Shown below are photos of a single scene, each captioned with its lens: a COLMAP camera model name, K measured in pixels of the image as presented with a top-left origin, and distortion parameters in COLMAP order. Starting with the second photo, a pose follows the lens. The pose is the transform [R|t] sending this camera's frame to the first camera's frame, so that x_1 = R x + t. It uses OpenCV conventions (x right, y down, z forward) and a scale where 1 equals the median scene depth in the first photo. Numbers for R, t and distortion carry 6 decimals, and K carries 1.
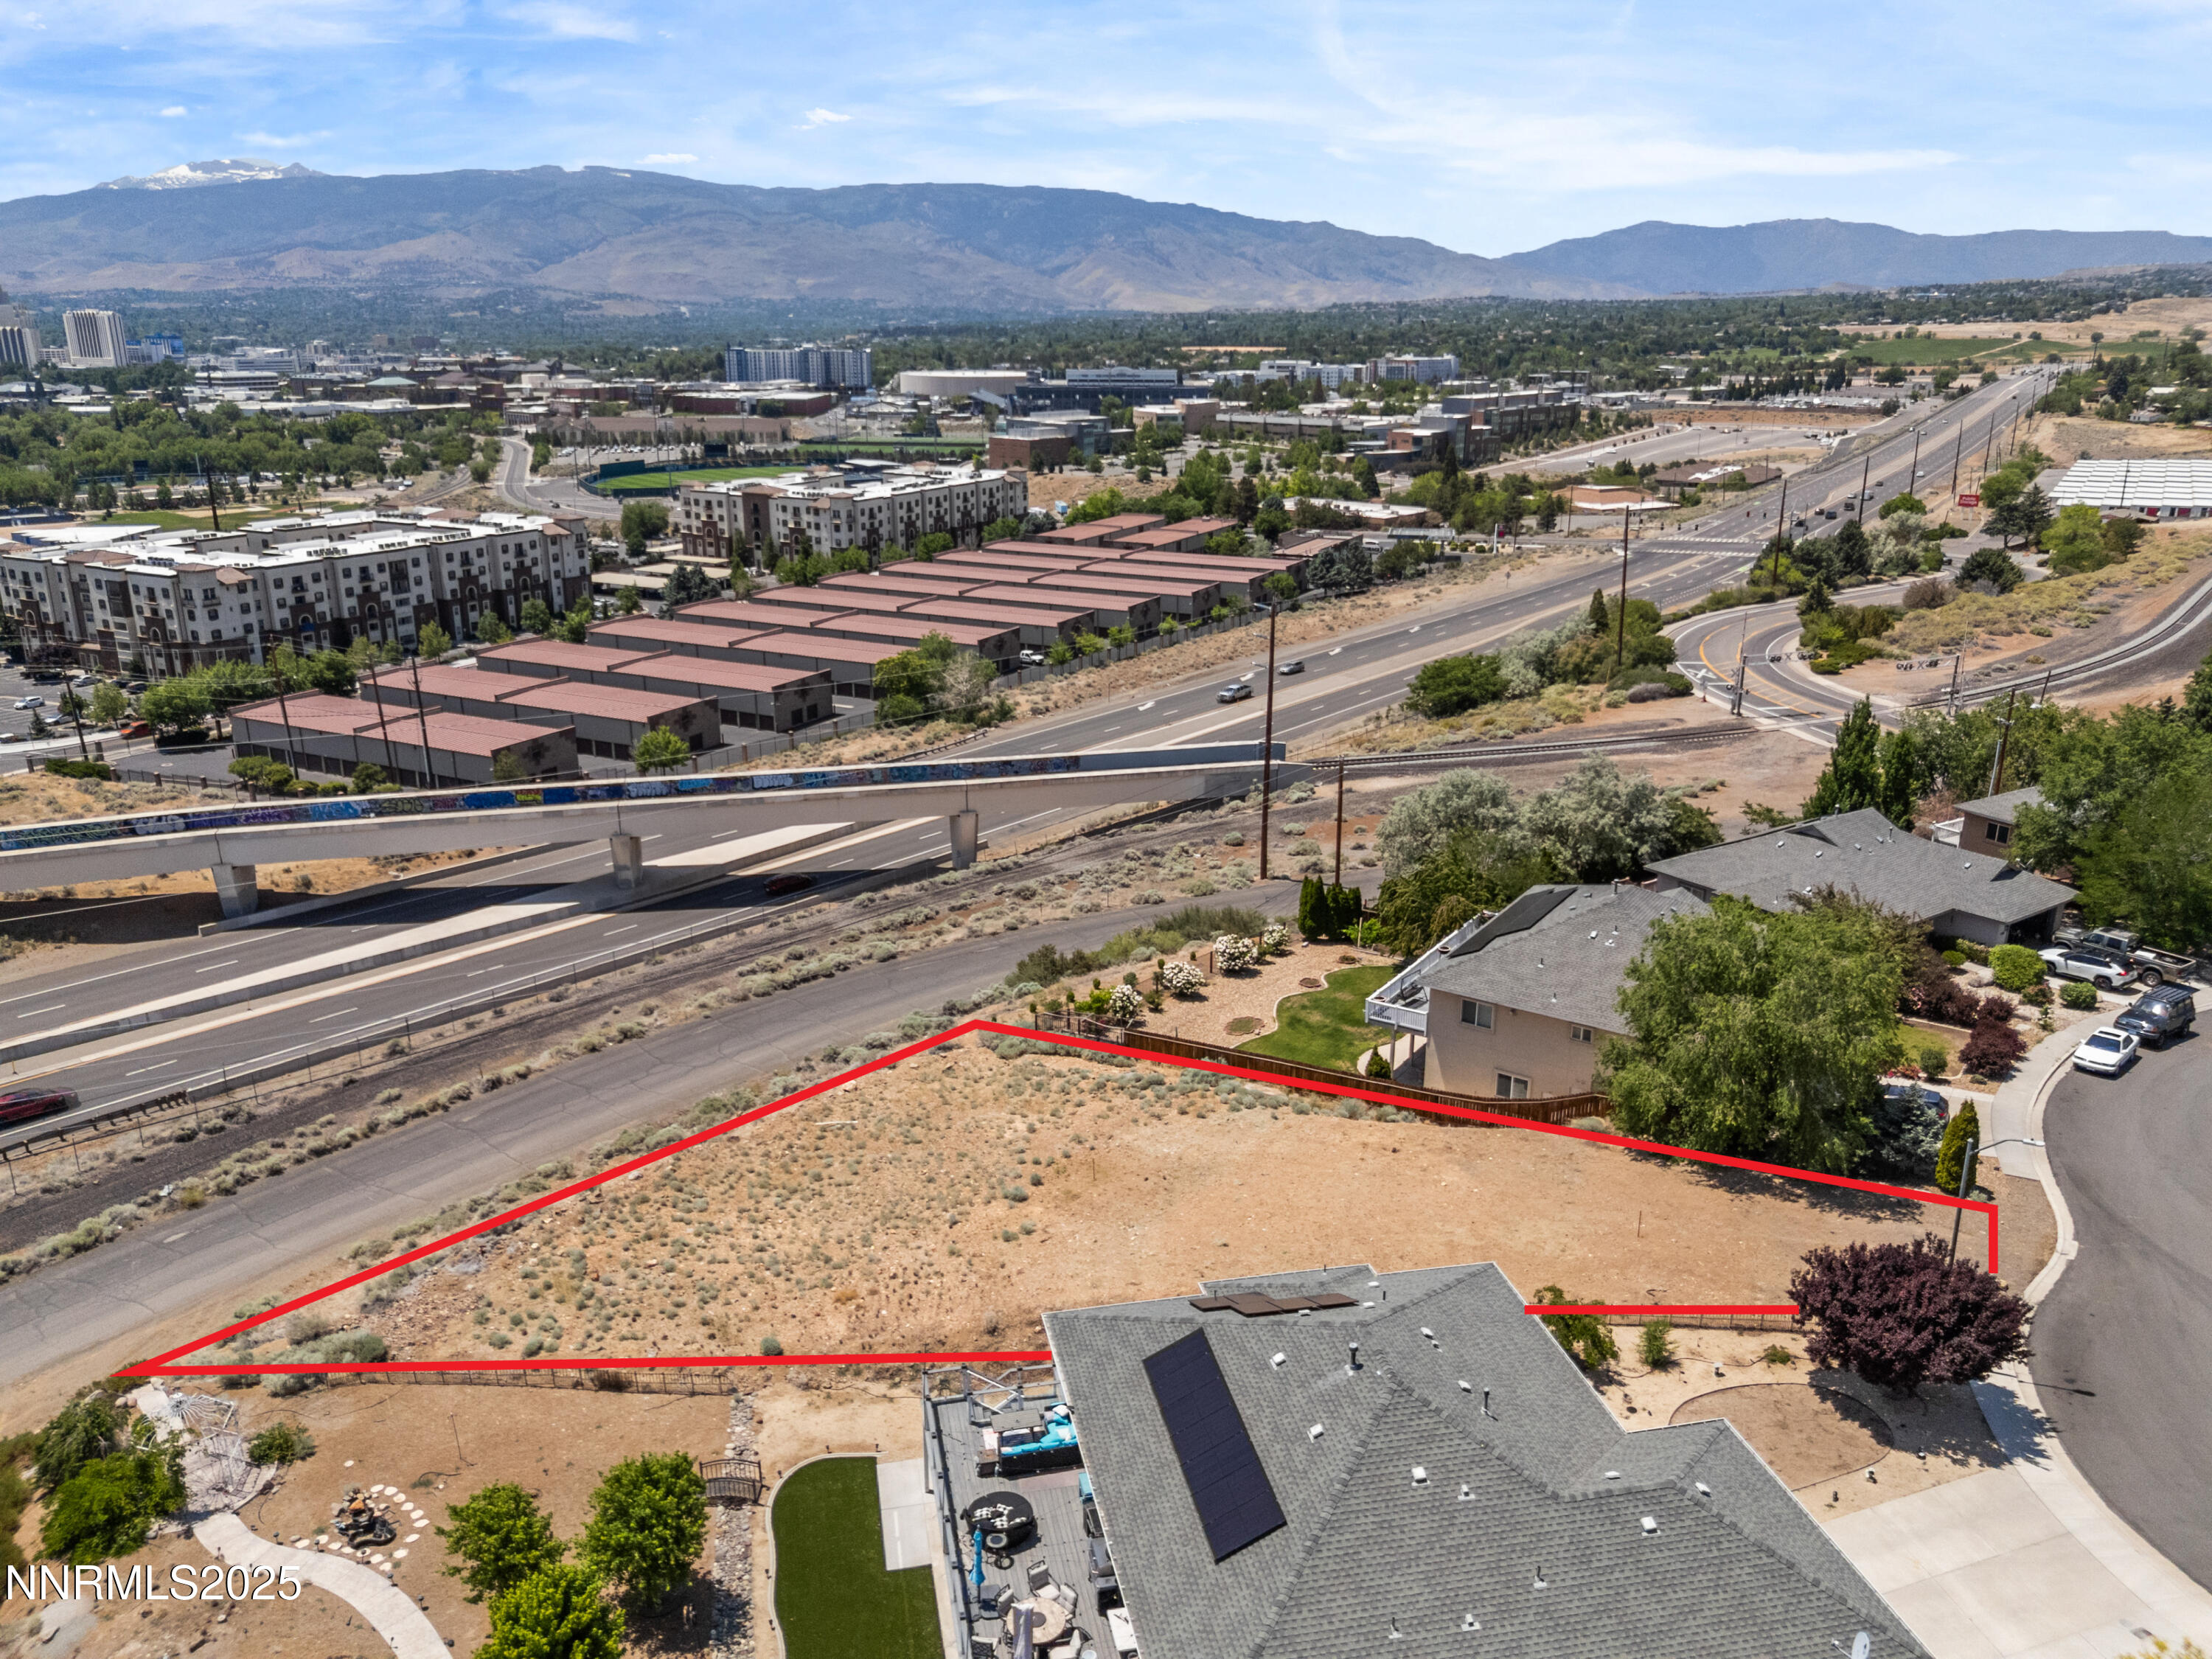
lens RADIAL K [[1617.1, 0, 1107.2], [0, 1617.1, 830.0], [0, 0, 1]] dist [0.090442, -0.102883]
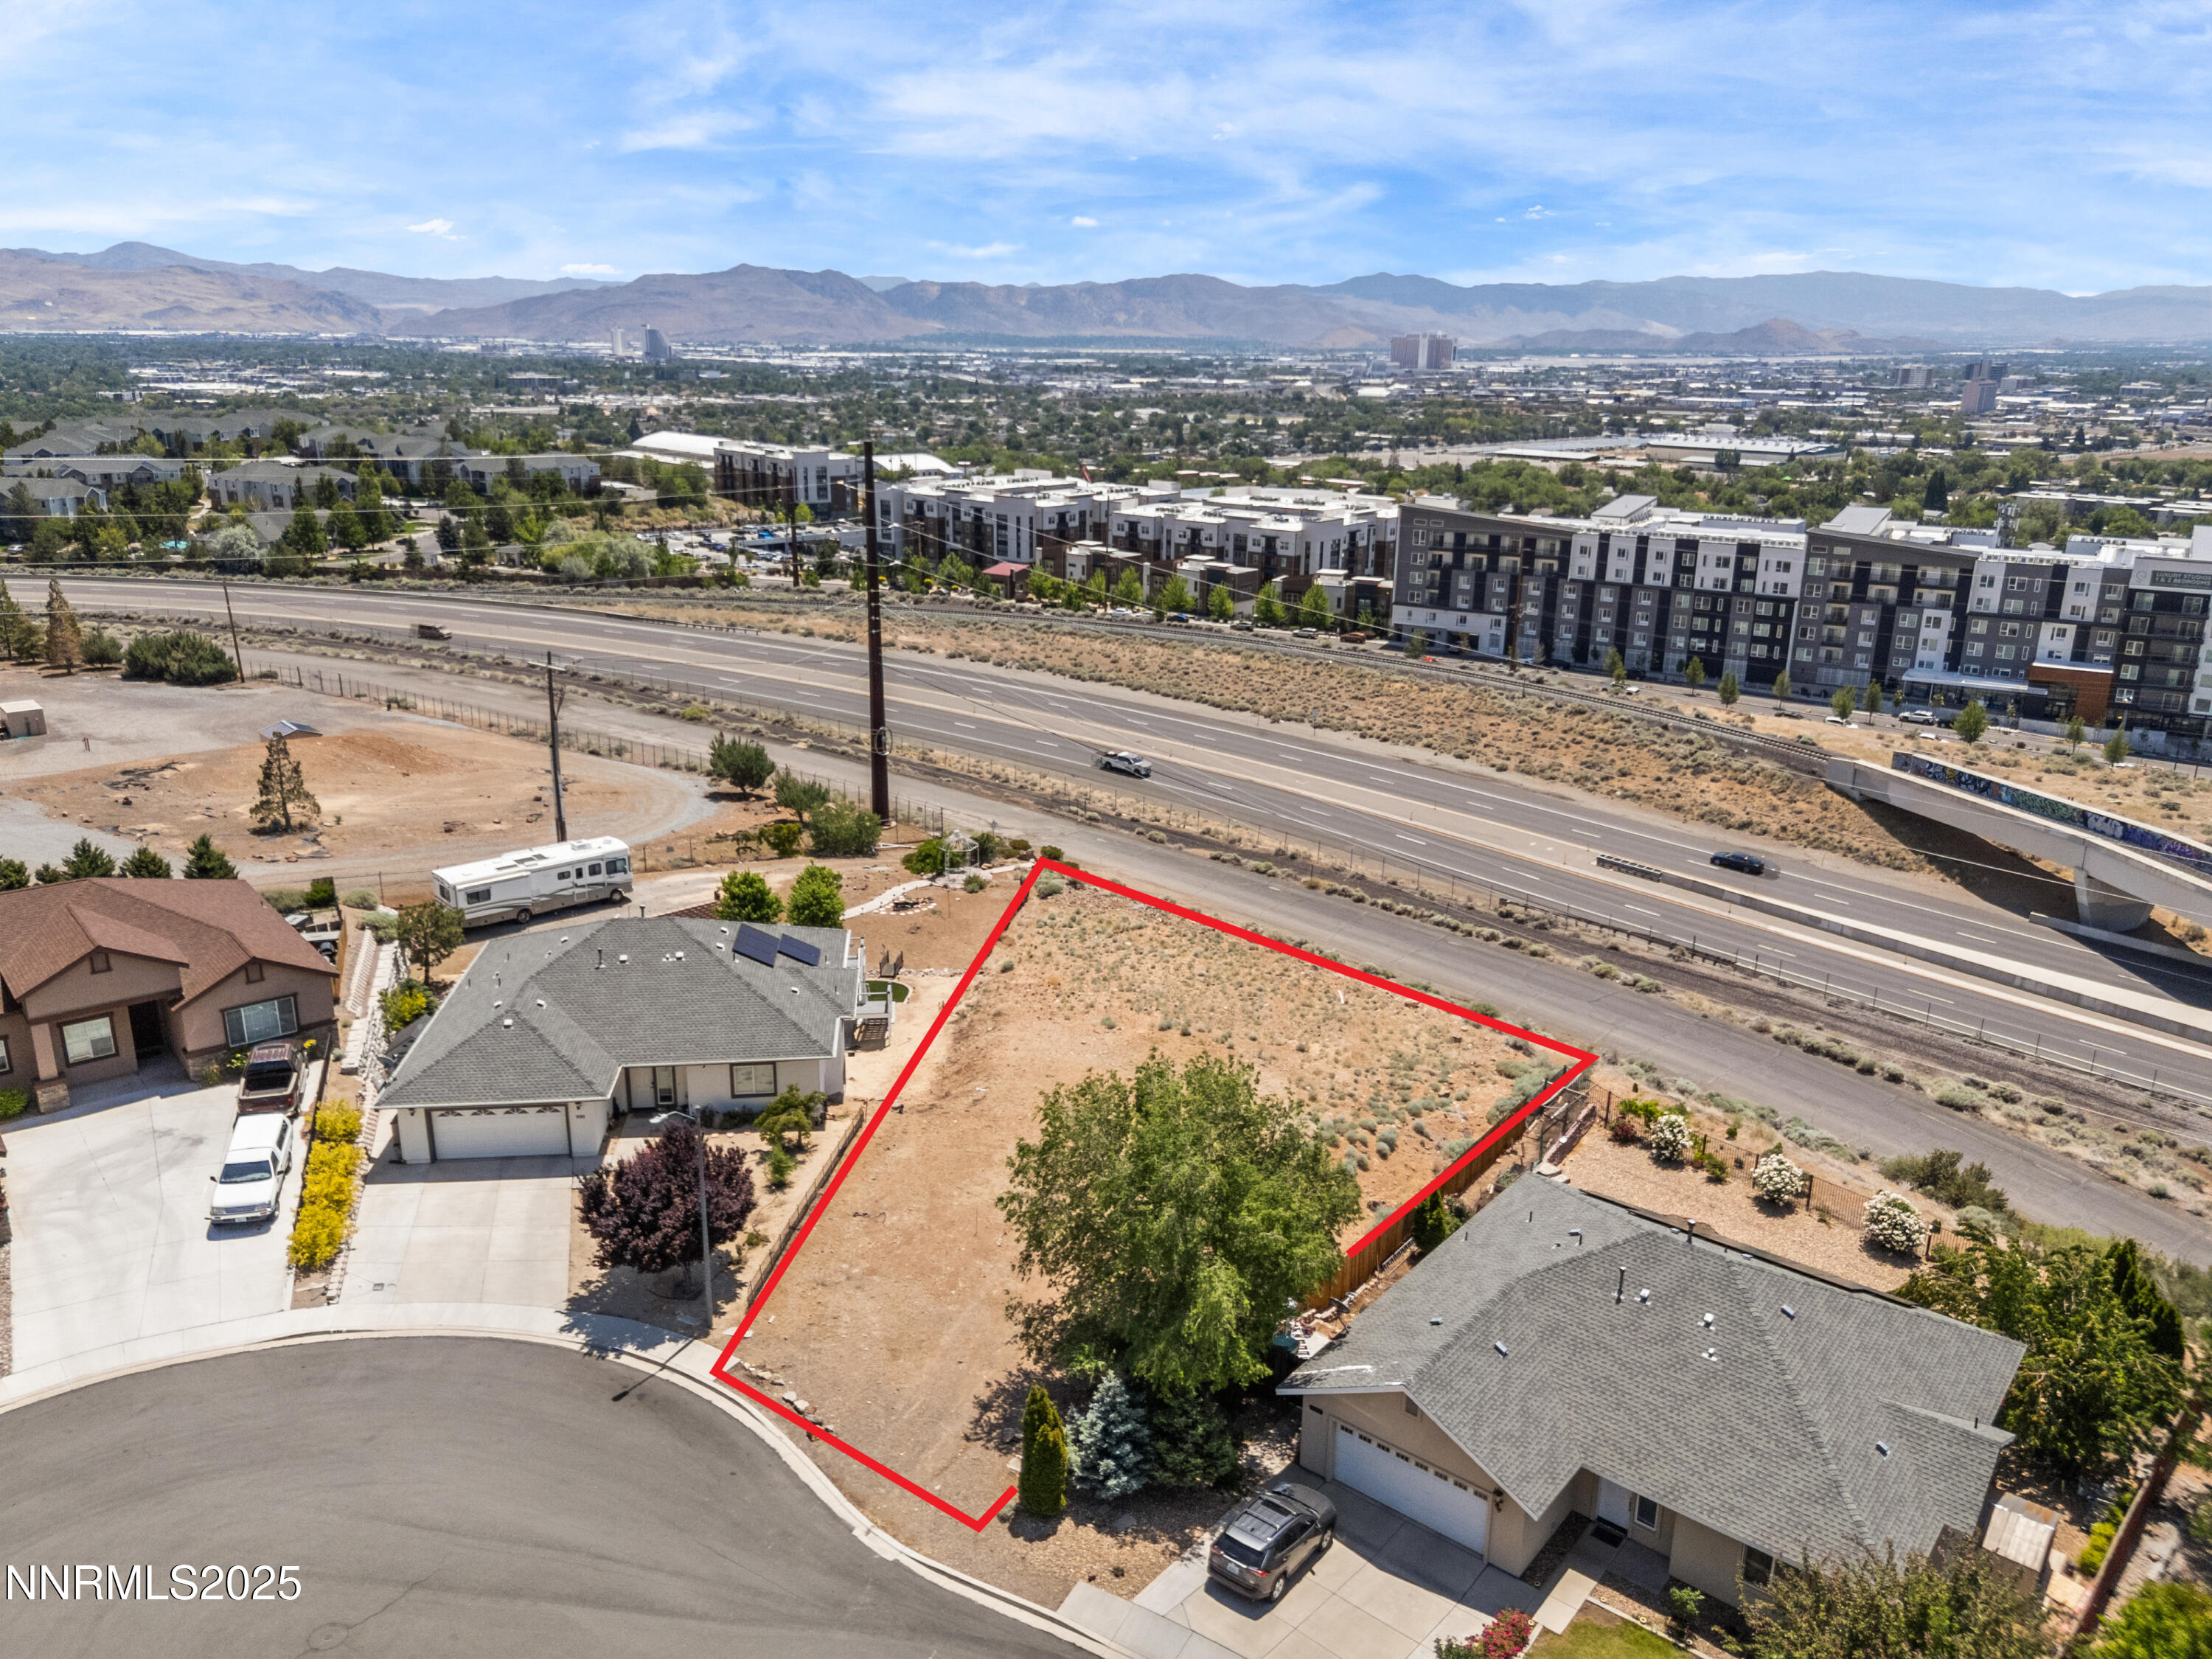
lens RADIAL K [[1619.7, 0, 1106.0], [0, 1619.7, 829.5], [0, 0, 1]] dist [0.071783, -0.072667]
pose [[-0.095066, 0.290299, -0.952202, 0.207434], [-0.311371, 0.899867, 0.305430, -0.052958], [0.945521, 0.325525, 0.004844, 0.171426]]
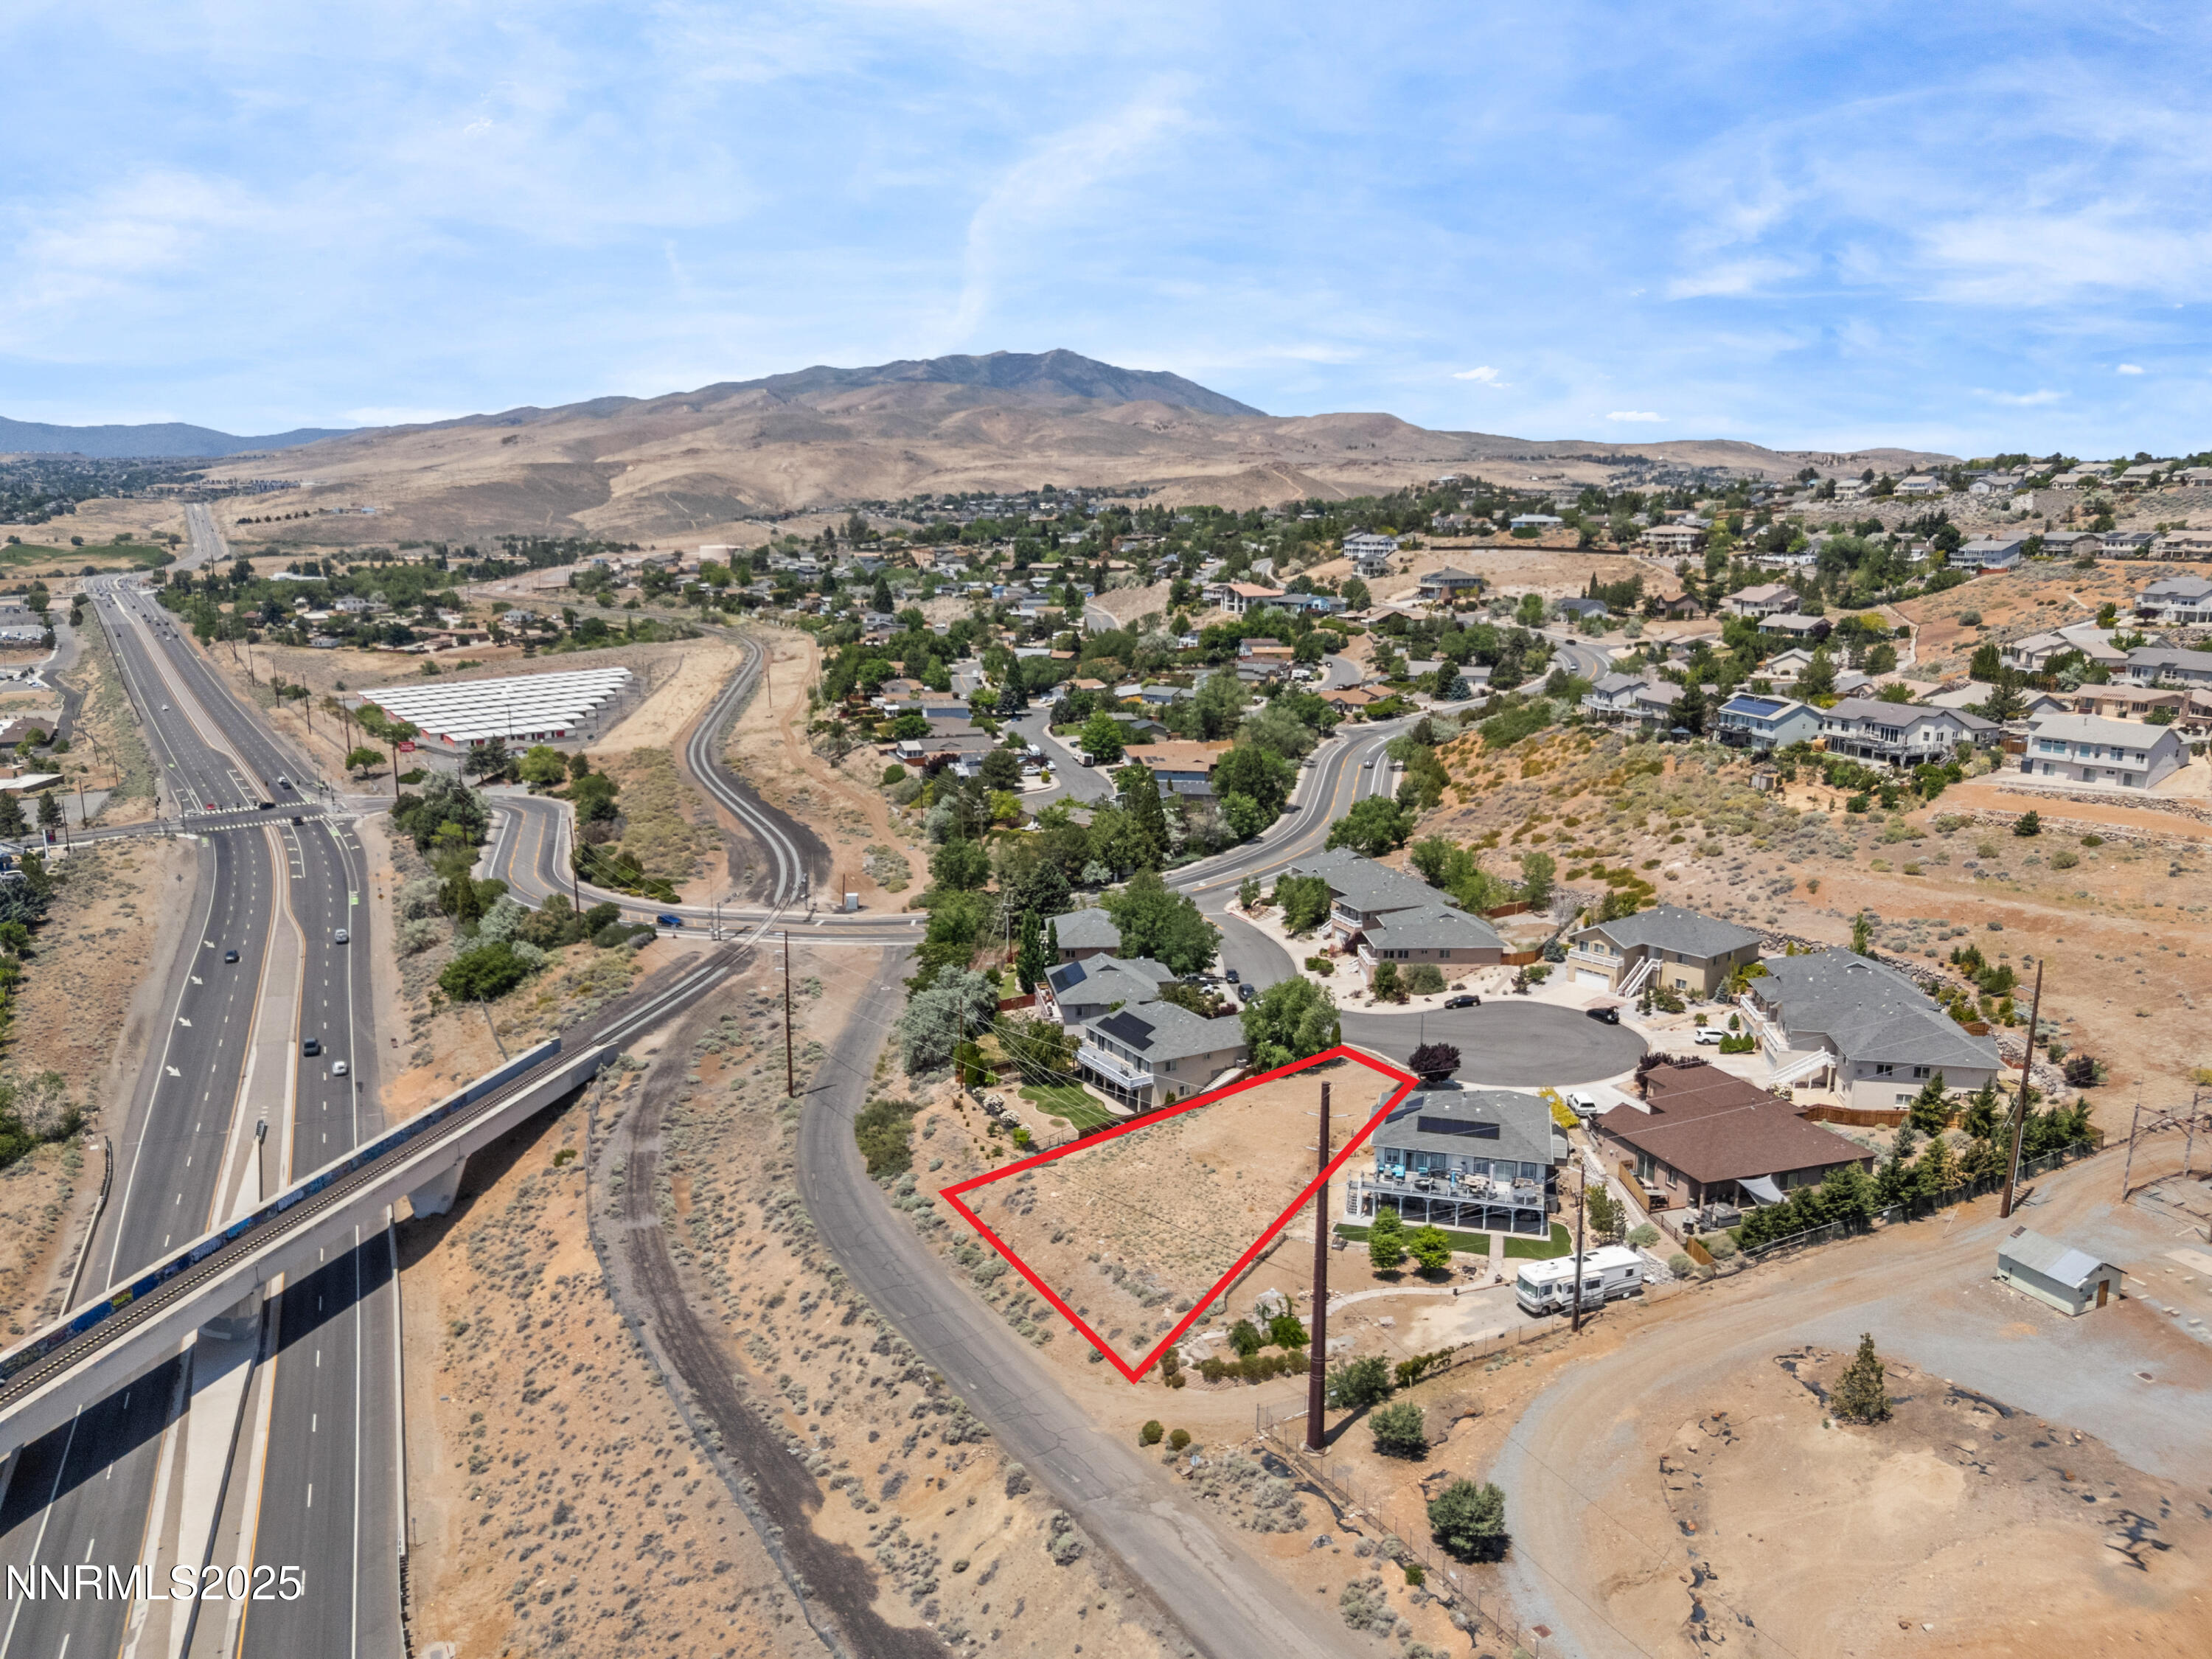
lens RADIAL K [[1609.6, 0, 1109.3], [0, 1609.6, 833.6], [0, 0, 1]] dist [0.119778, -0.171702]
pose [[0.430876, -0.178069, 0.884668, -0.424032], [0.265358, 0.961997, 0.064392, -0.090379], [-0.862514, 0.207008, 0.461754, -0.022065]]
